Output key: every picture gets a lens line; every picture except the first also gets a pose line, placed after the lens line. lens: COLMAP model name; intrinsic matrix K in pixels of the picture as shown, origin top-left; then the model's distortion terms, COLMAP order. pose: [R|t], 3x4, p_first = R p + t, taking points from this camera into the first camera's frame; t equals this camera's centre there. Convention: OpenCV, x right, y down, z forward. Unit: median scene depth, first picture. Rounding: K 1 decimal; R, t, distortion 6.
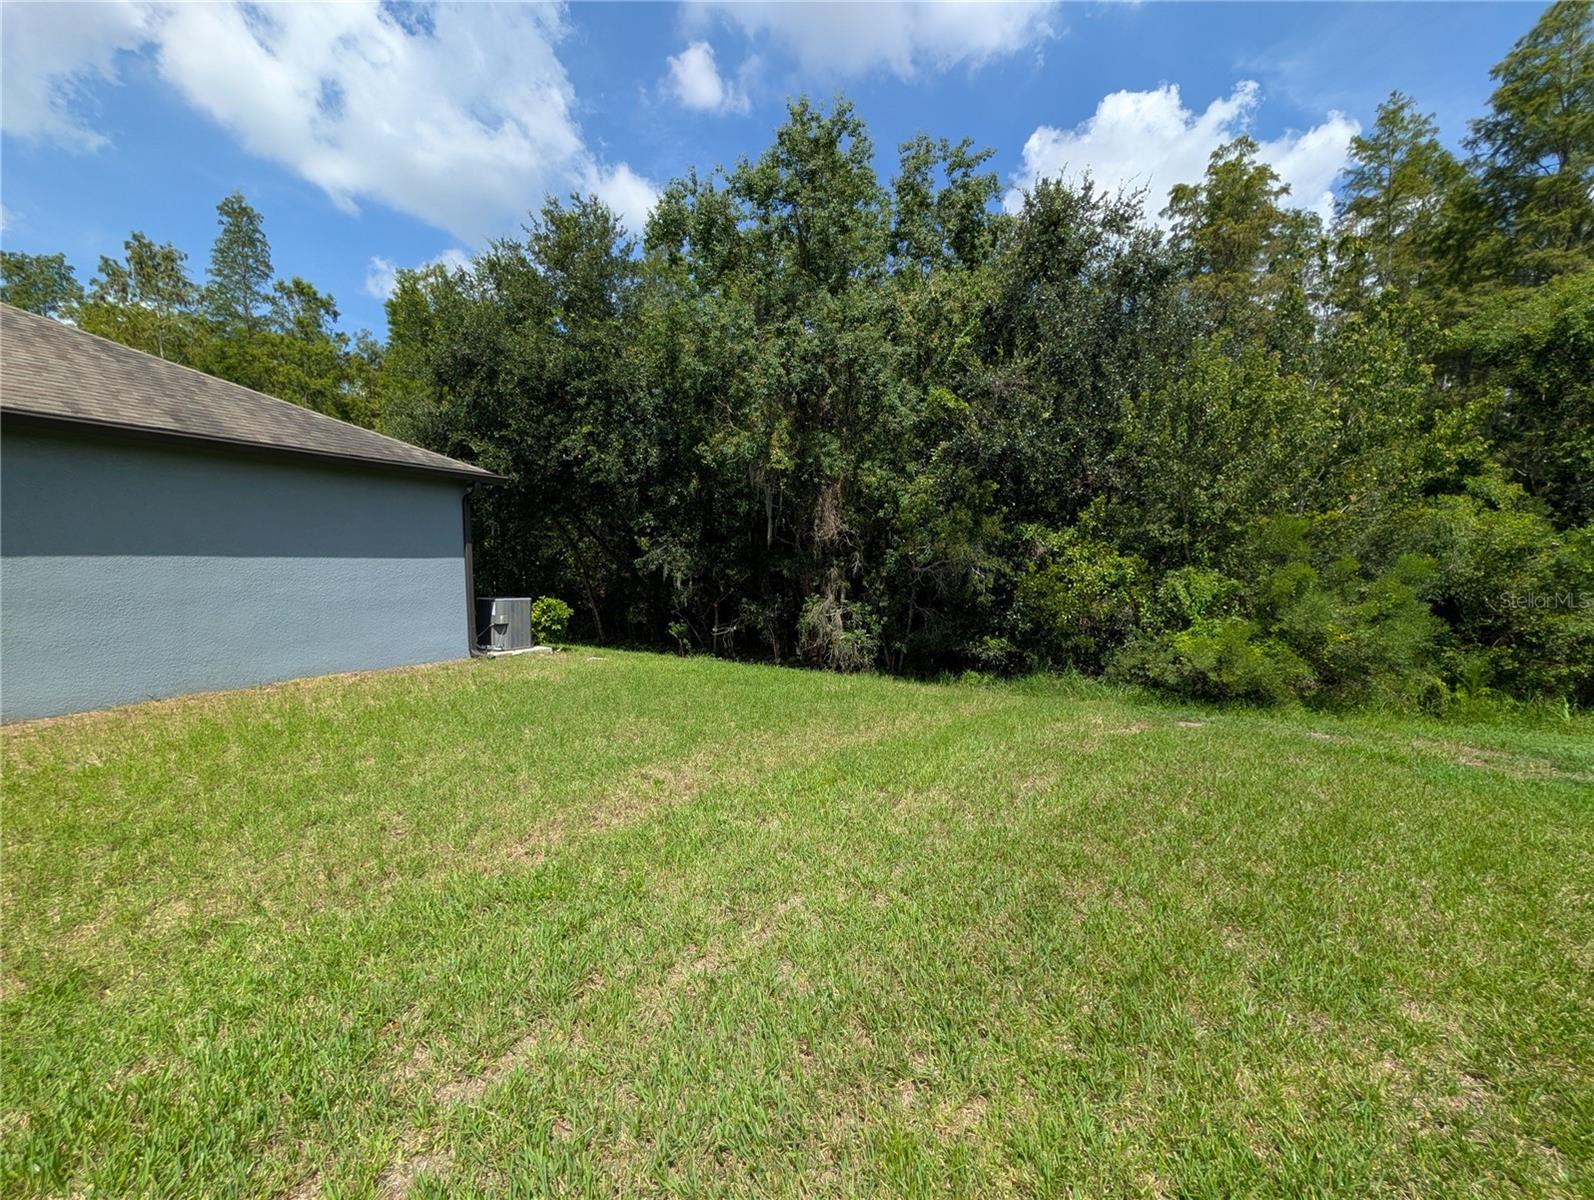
lens RADIAL K [[573.8, 0, 797.0], [0, 573.8, 600.0], [0, 0, 1]] dist [-0.006186, -0.000165]
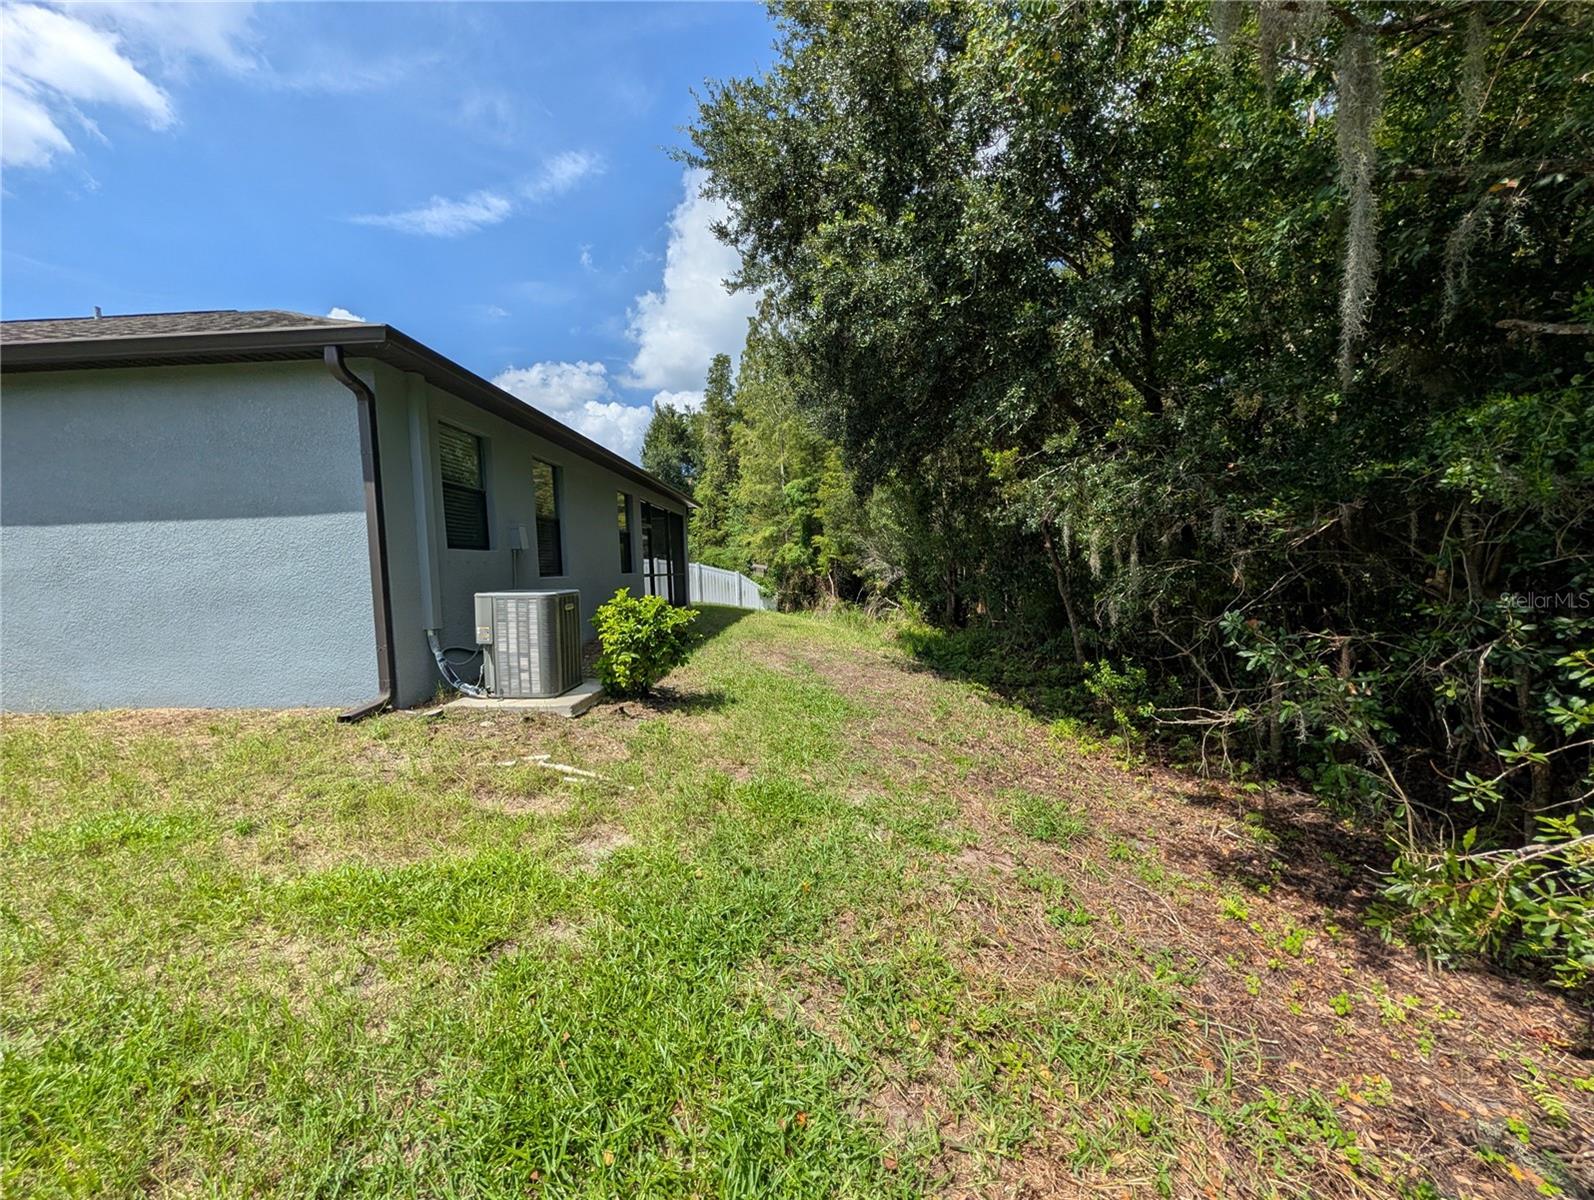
lens RADIAL K [[573.8, 0, 797.0], [0, 573.8, 600.0], [0, 0, 1]] dist [-0.006186, -0.000165]
pose [[0.464808, 0.068390, -0.882766, 0.006915], [-0.042641, 0.997585, 0.054834, -0.041095], [0.884384, 0.012155, 0.466601, 1.094833]]
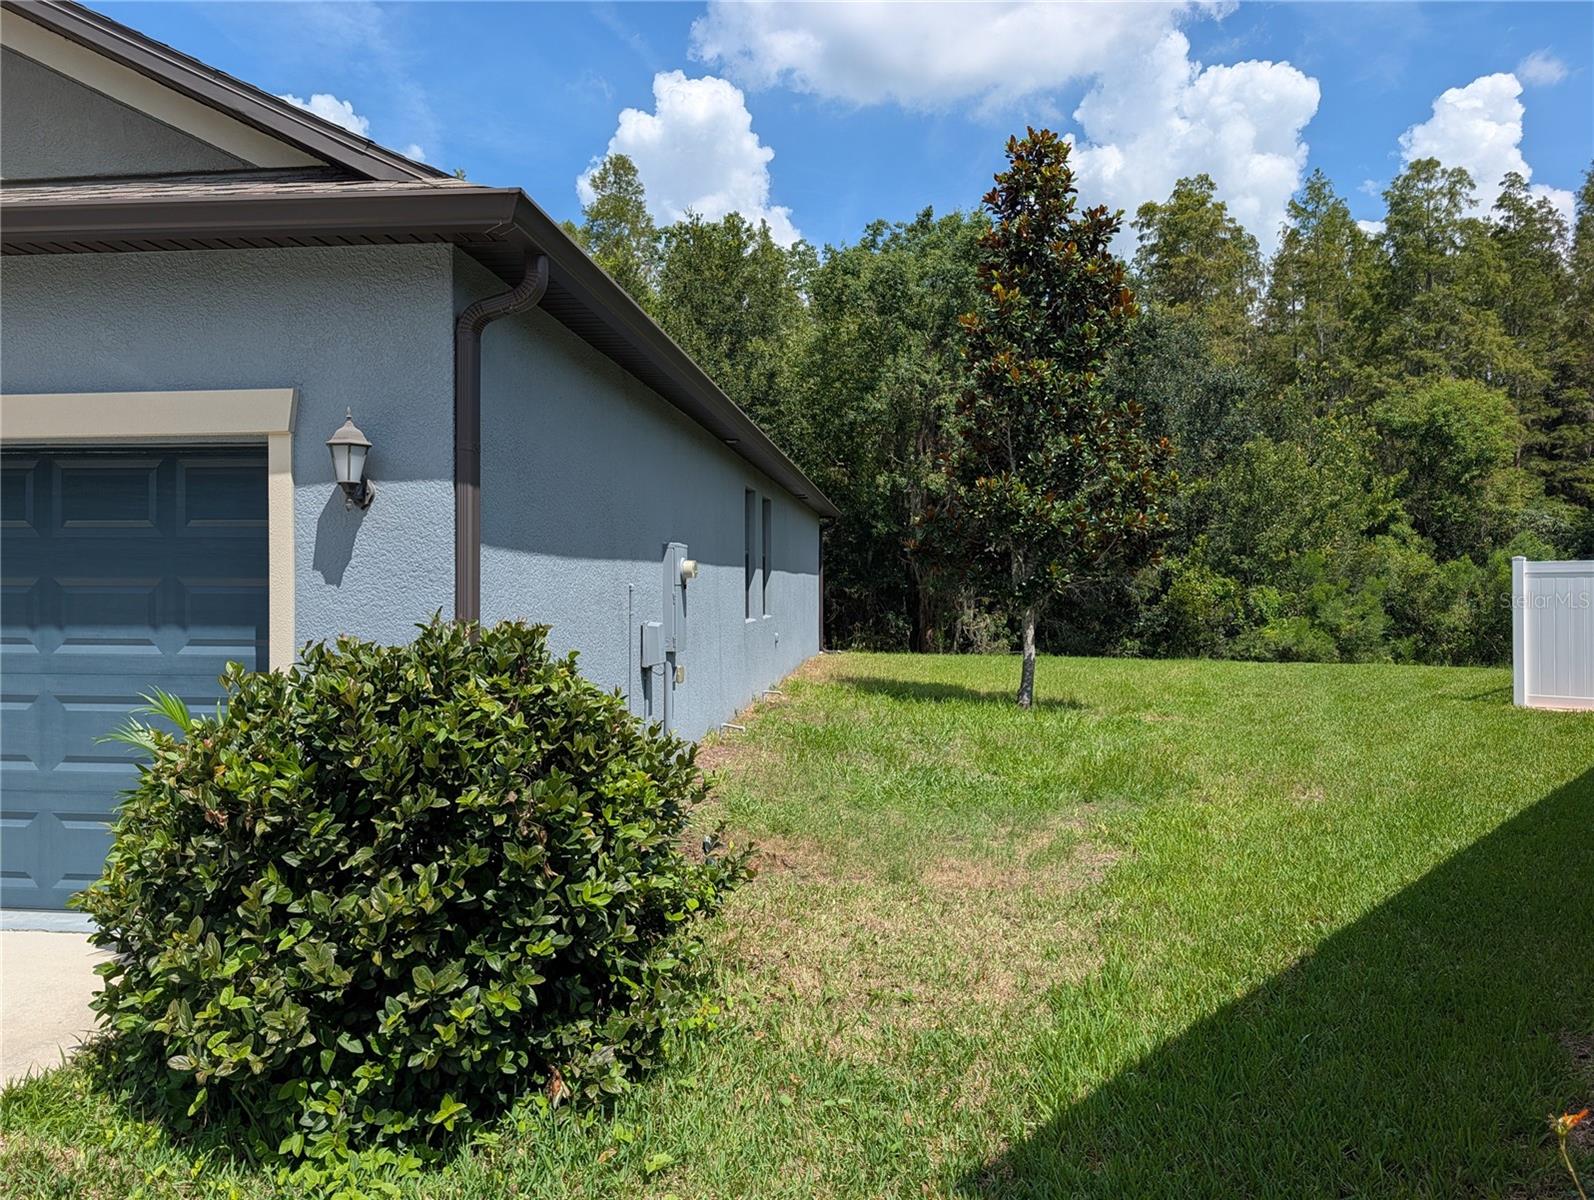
lens RADIAL K [[1124.3, 0, 793.8], [0, 1124.3, 580.9], [0, 0, 1]] dist [0.004256, -0.000038]
pose [[0.922887, 0.005829, 0.385026, -1.572263], [0.023738, 0.997122, -0.071995, 0.113622], [-0.384338, 0.075583, 0.920093, -1.230662]]
